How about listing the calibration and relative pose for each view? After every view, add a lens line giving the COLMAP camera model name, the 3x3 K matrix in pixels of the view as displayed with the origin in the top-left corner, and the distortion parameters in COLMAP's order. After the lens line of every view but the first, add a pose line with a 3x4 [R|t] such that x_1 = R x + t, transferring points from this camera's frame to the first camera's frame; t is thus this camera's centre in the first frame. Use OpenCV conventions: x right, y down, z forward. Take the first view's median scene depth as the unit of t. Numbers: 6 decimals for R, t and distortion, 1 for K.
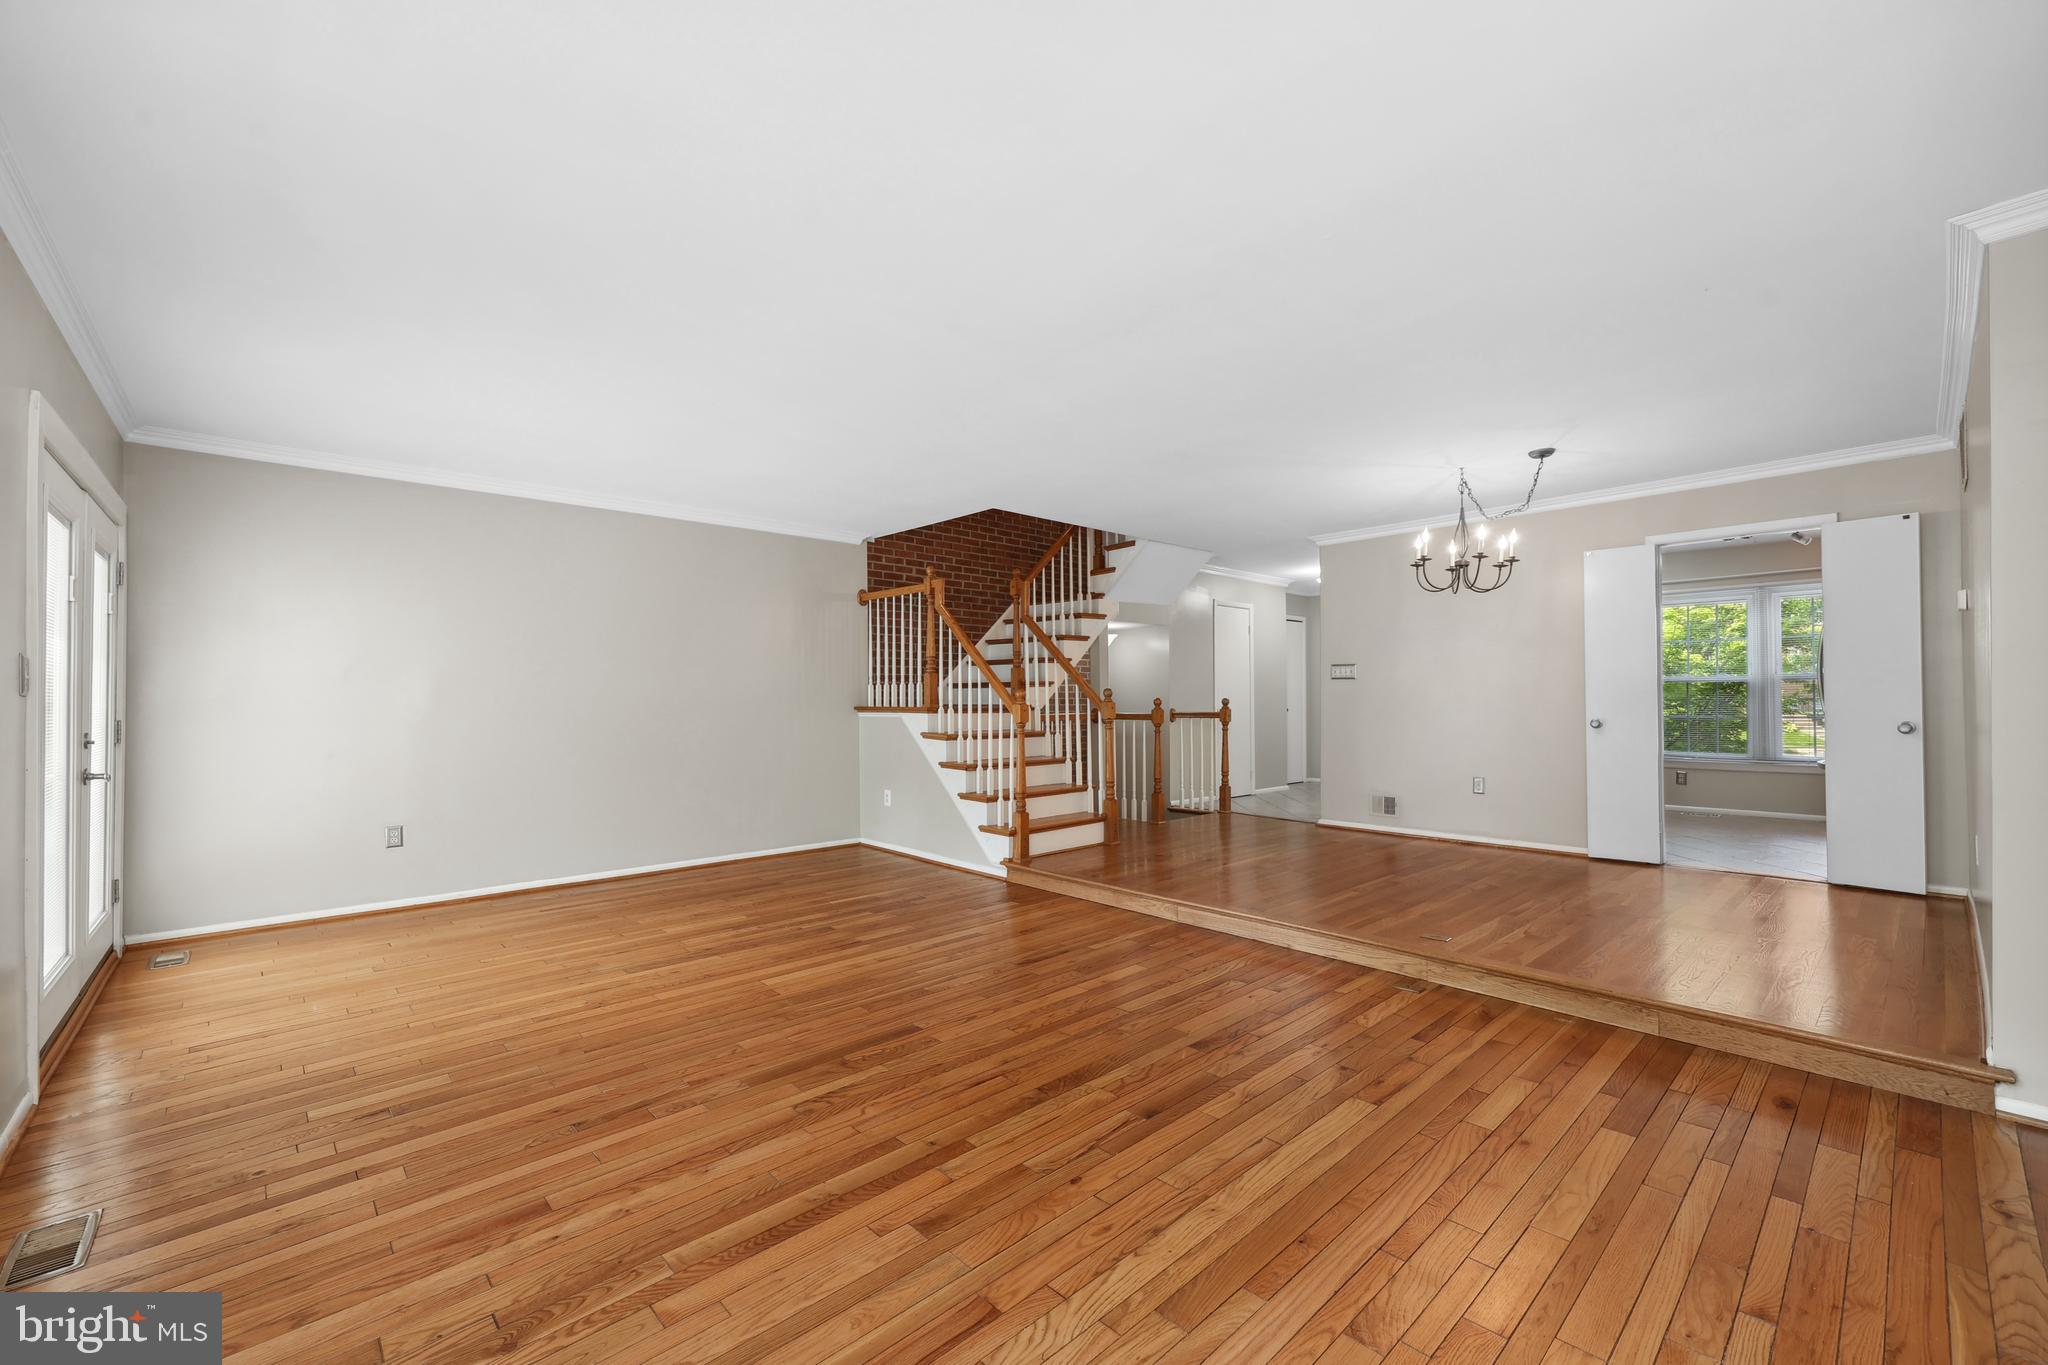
lens RADIAL K [[835.3, 0, 1007.9], [0, 835.3, 689.0], [0, 0, 1]] dist [0.000010, -0.000370]
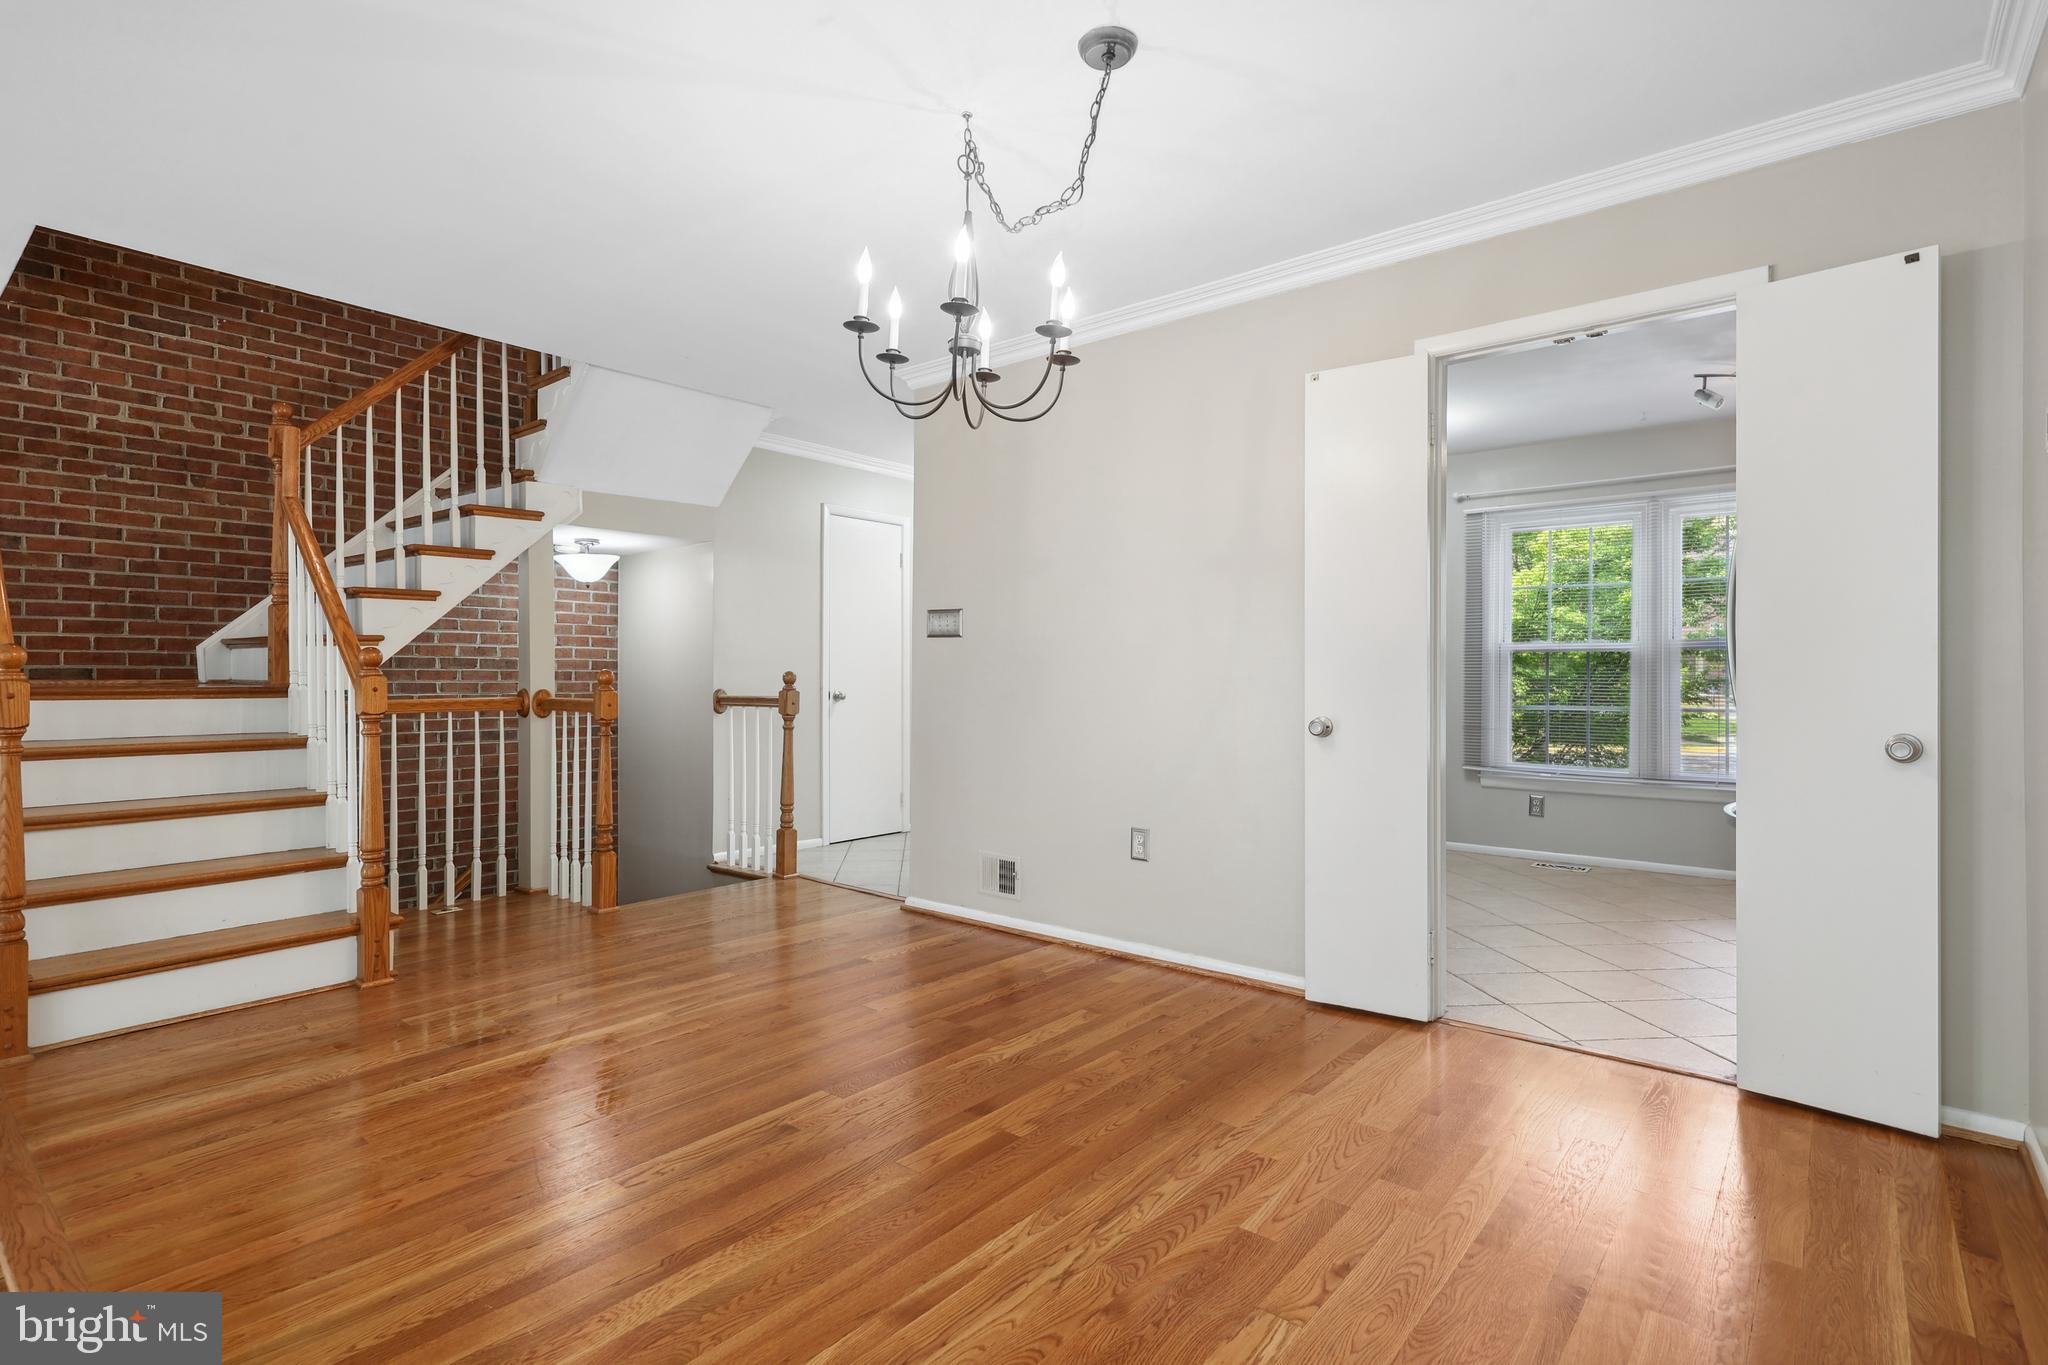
lens RADIAL K [[998.8, 0, 1014.0], [0, 998.8, 671.4], [0, 0, 1]] dist [0.004784, 0.002071]
pose [[0.988839, 0.007302, 0.148808, 0.542431], [-0.008808, 0.999916, 0.009467, 0.005681], [-0.148726, -0.010672, 0.988821, 0.554169]]
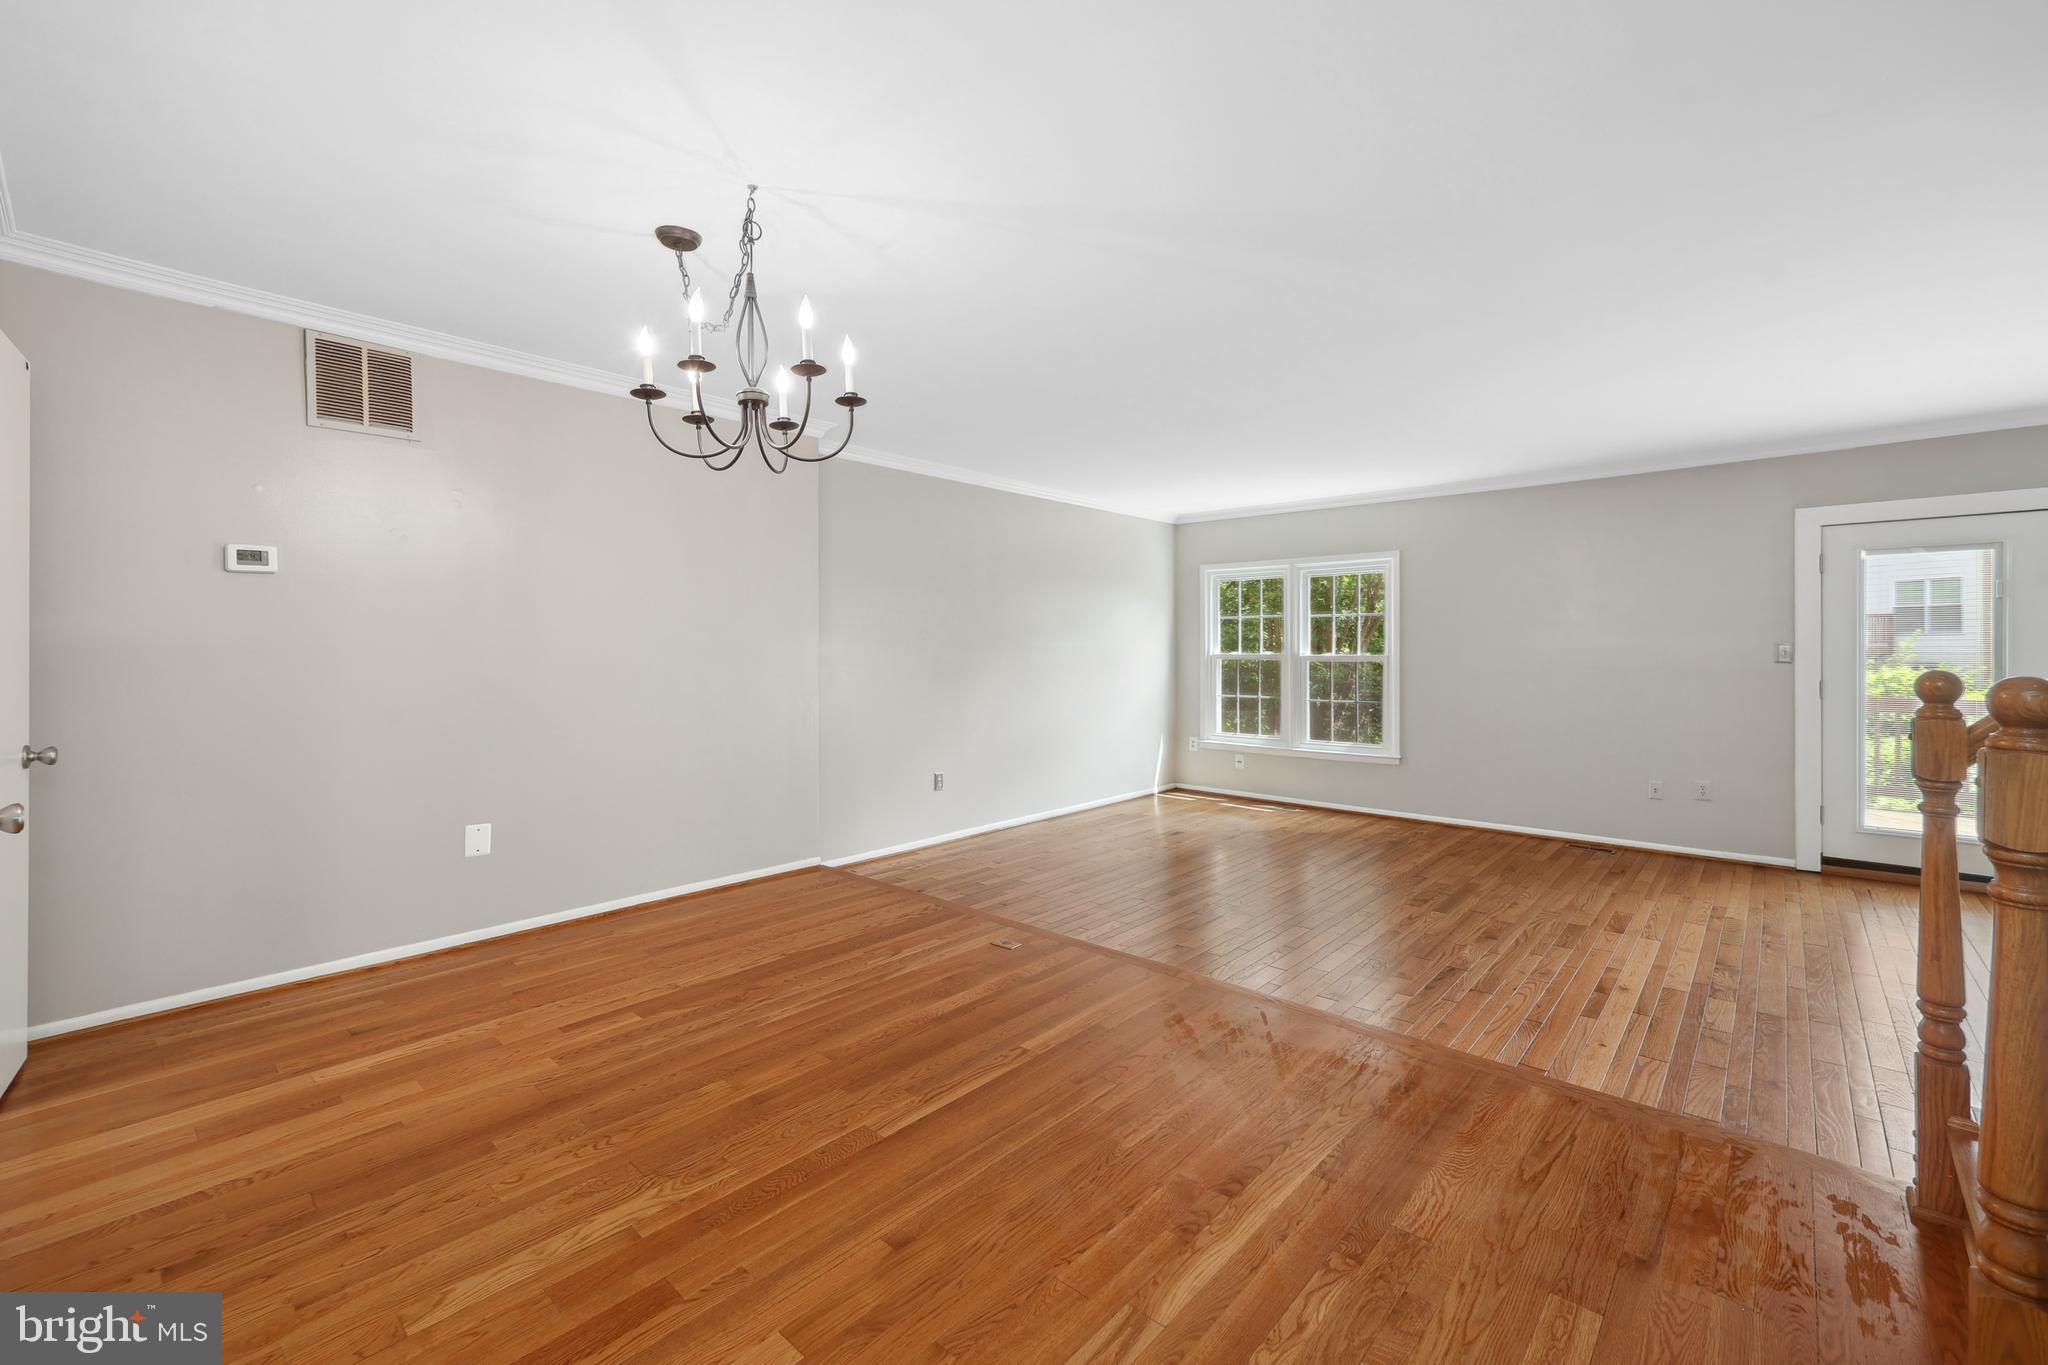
lens RADIAL K [[849.3, 0, 1020.7], [0, 849.3, 663.9], [0, 0, 1]] dist [-0.014856, -0.000148]
pose [[-0.994790, 0.013010, -0.101116, 0.489681], [0.012669, 0.999912, 0.004014, -0.007986], [0.101159, 0.002712, -0.994867, 1.603565]]
